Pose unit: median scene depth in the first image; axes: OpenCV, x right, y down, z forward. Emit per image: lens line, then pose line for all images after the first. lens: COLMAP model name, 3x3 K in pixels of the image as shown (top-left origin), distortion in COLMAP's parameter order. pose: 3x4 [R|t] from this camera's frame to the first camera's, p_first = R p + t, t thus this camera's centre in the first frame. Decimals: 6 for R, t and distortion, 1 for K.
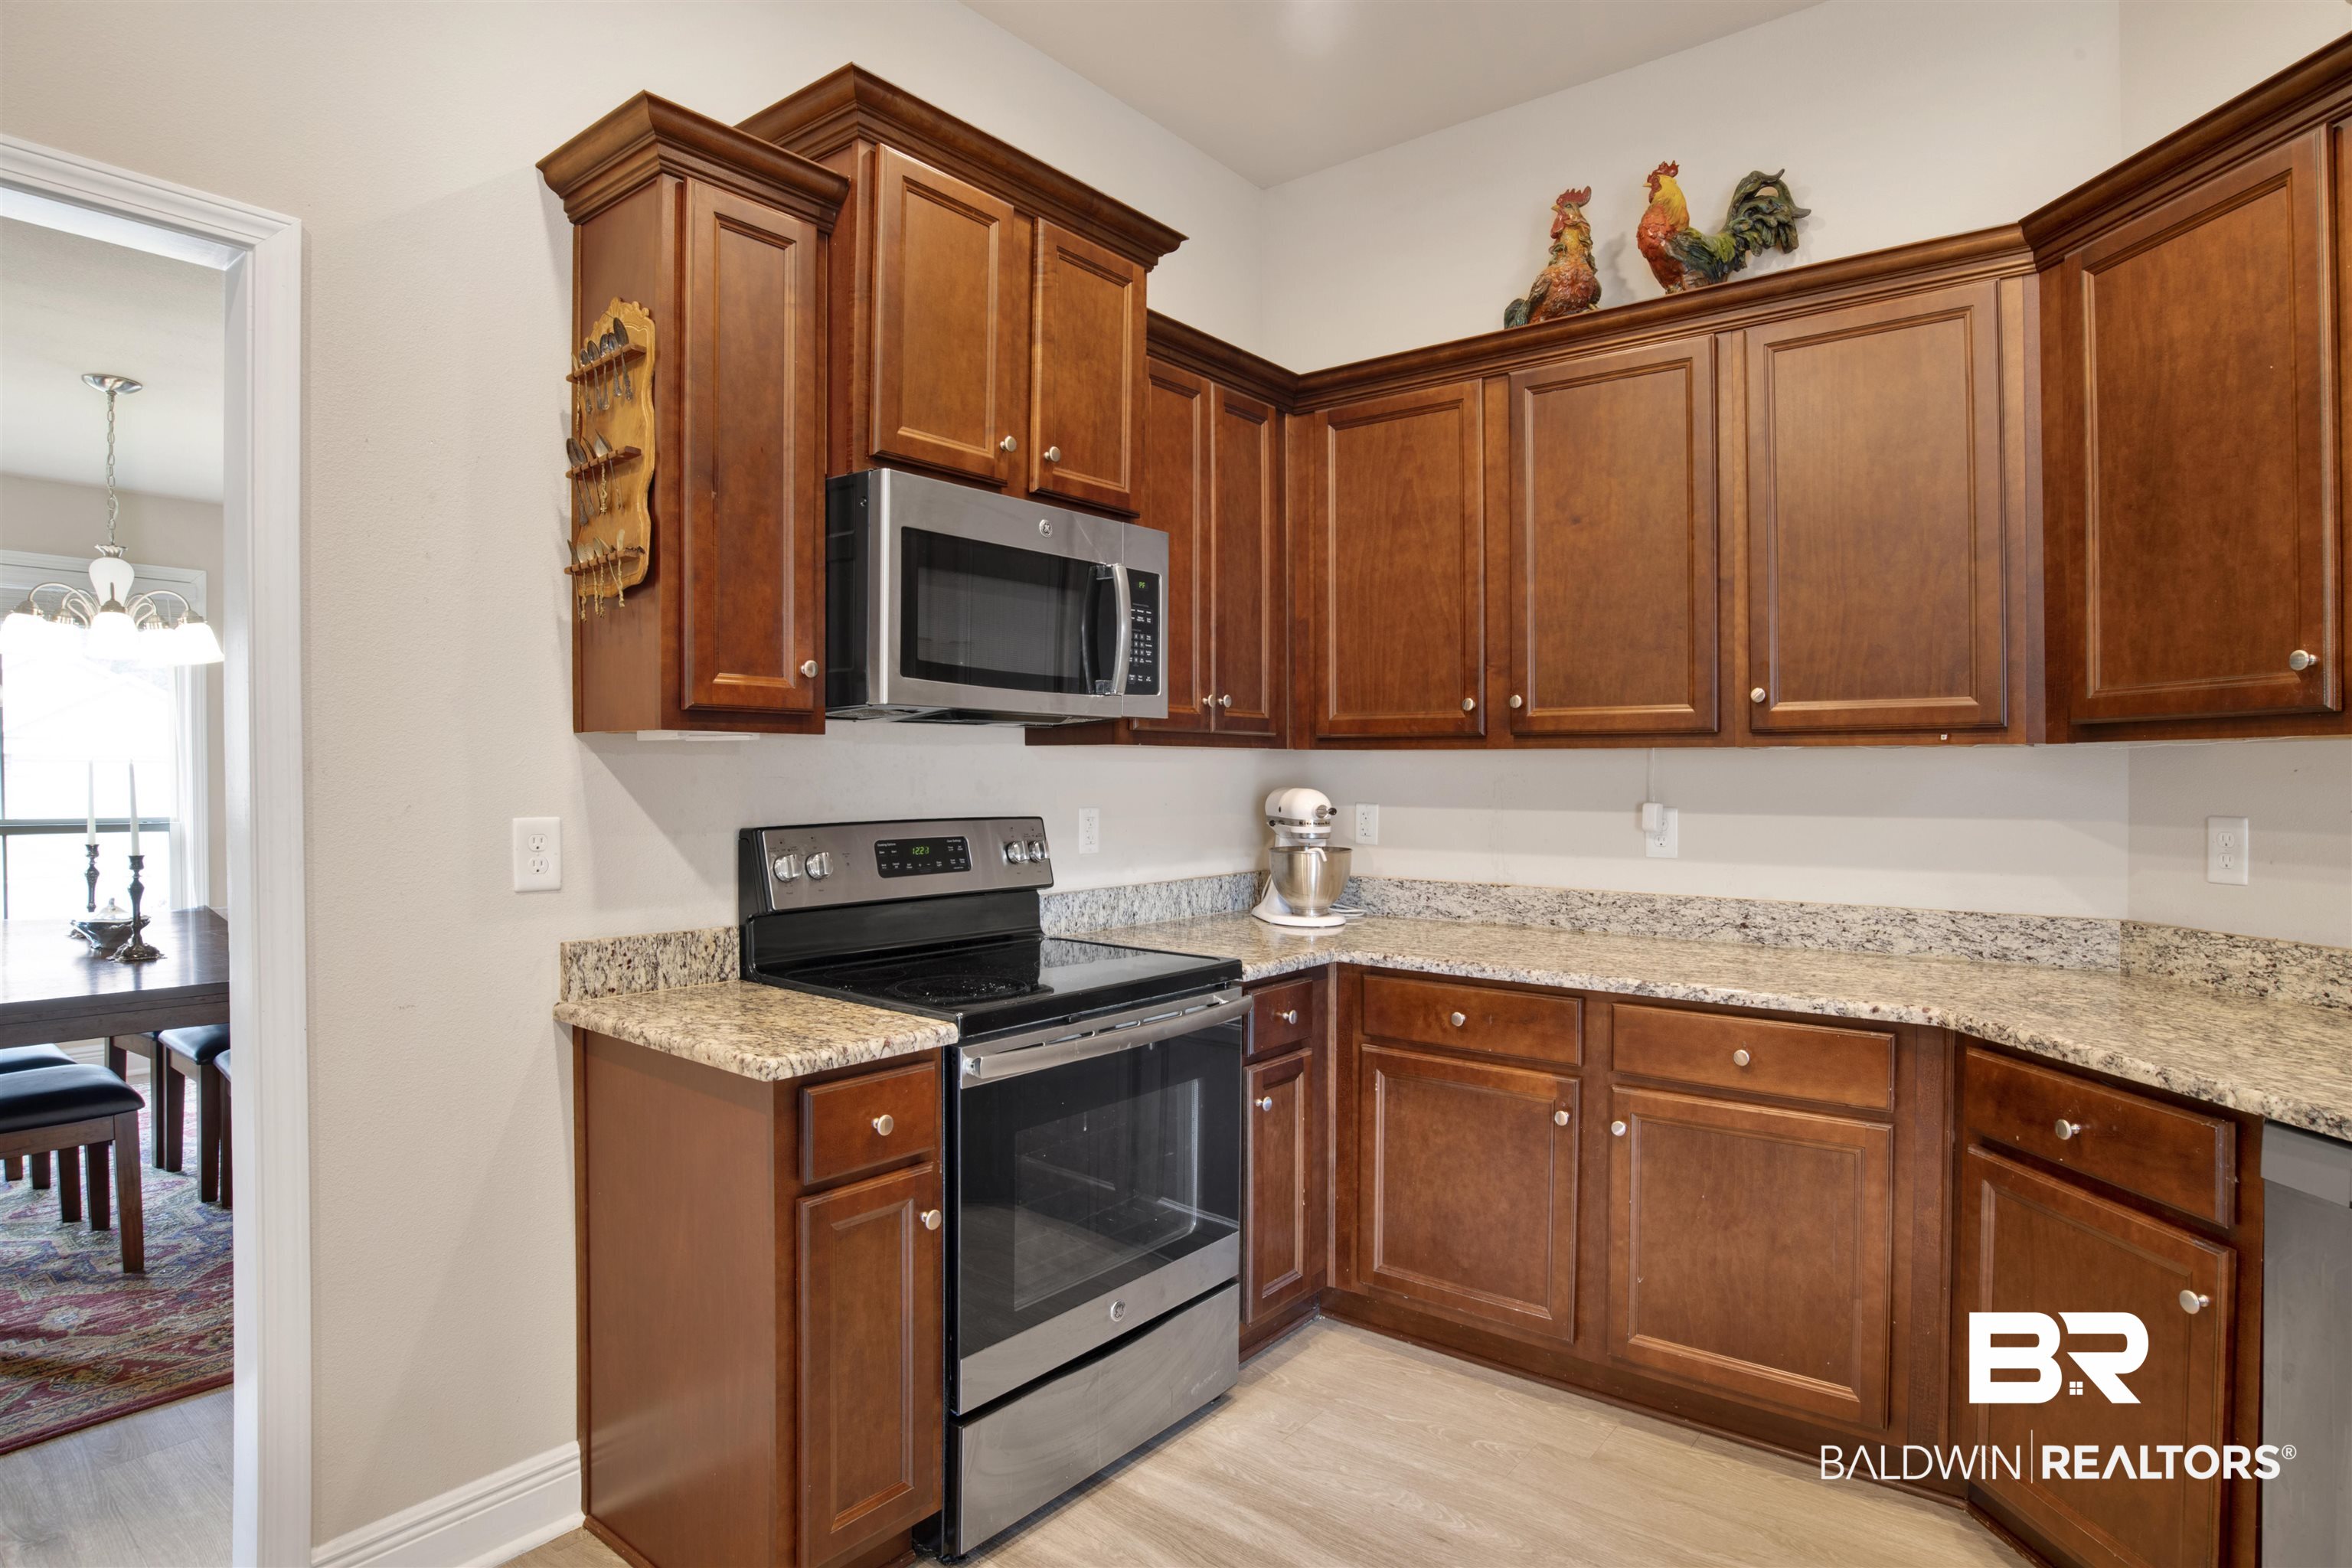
lens RADIAL K [[1242.9, 0, 1206.2], [0, 1242.9, 776.7], [0, 0, 1]] dist [-0.060179, 0.015152]
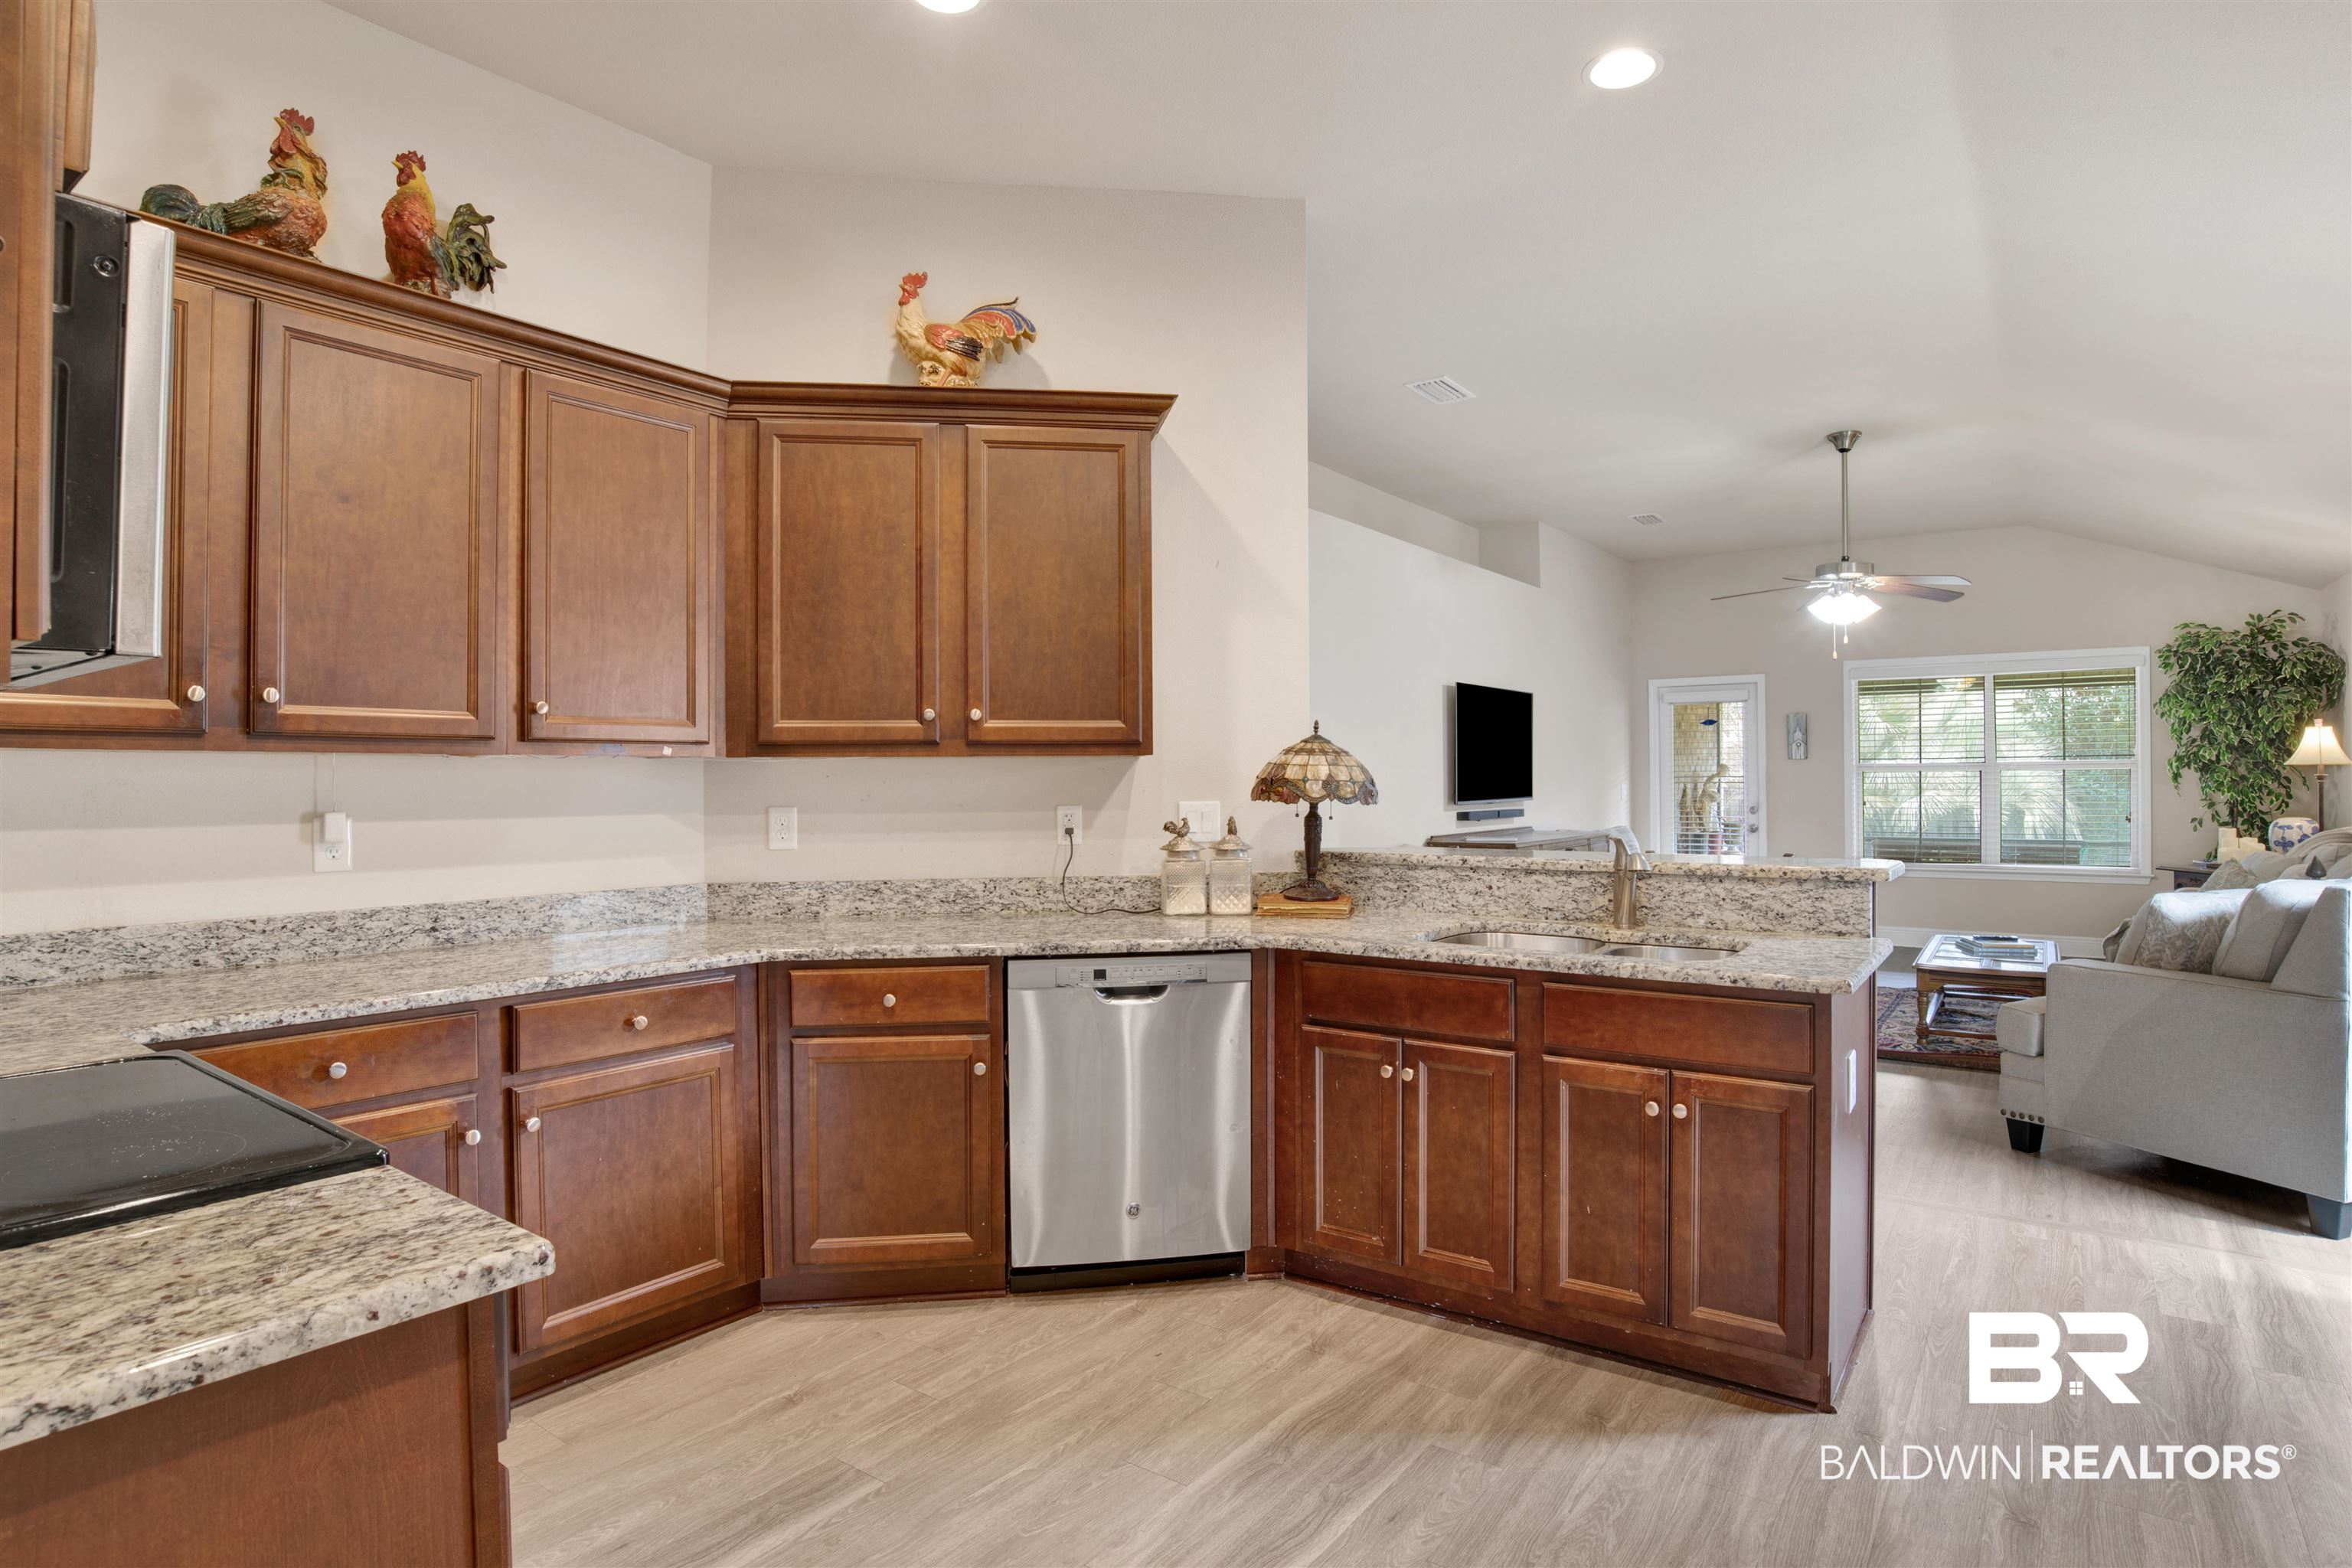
lens RADIAL K [[1242.9, 0, 1172.6], [0, 1242.9, 776.4], [0, 0, 1]] dist [-0.060179, 0.015152]
pose [[-0.022930, -0.001017, 0.999737, -0.654115], [0.006542, 0.999978, 0.001167, -0.003107], [-0.999716, 0.006567, -0.022923, 0.458680]]
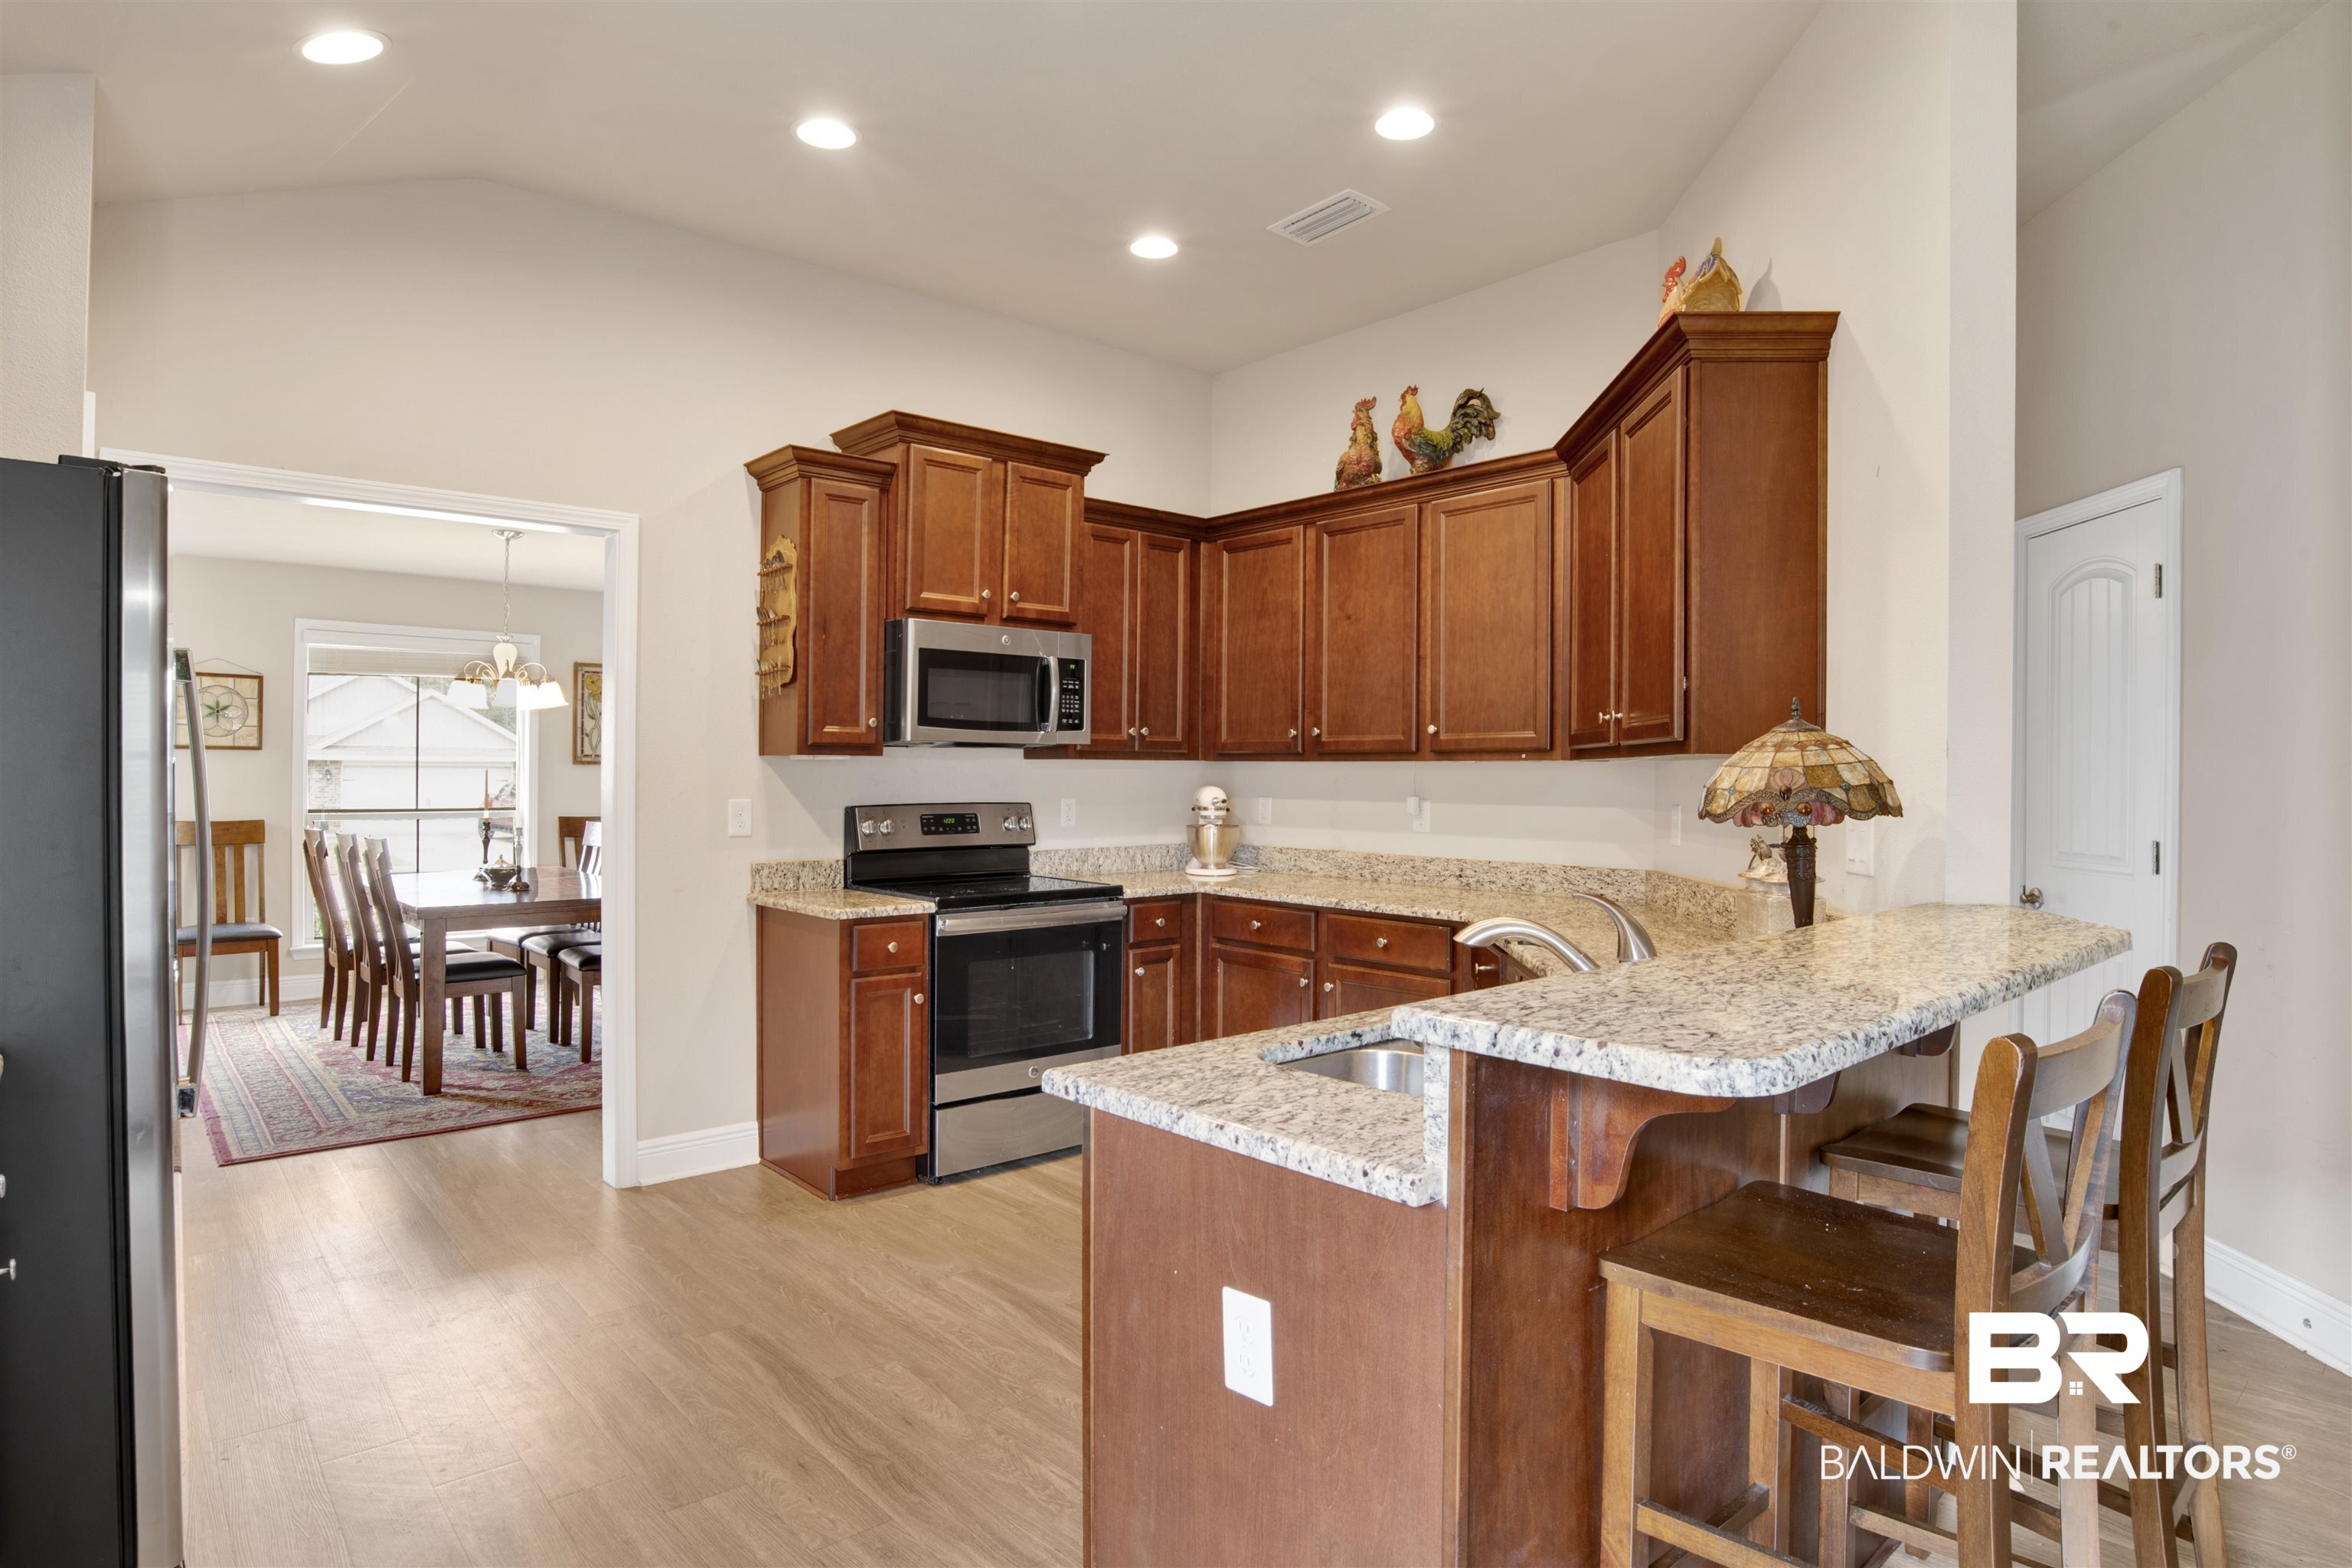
lens RADIAL K [[1242.9, 0, 1172.5], [0, 1242.9, 764.3], [0, 0, 1]] dist [-0.060179, 0.015152]
pose [[0.983018, 0.000494, -0.183508, 0.410461], [-0.002274, 0.999952, -0.009493, -0.004360], [0.183495, 0.009749, 0.982972, -0.678978]]
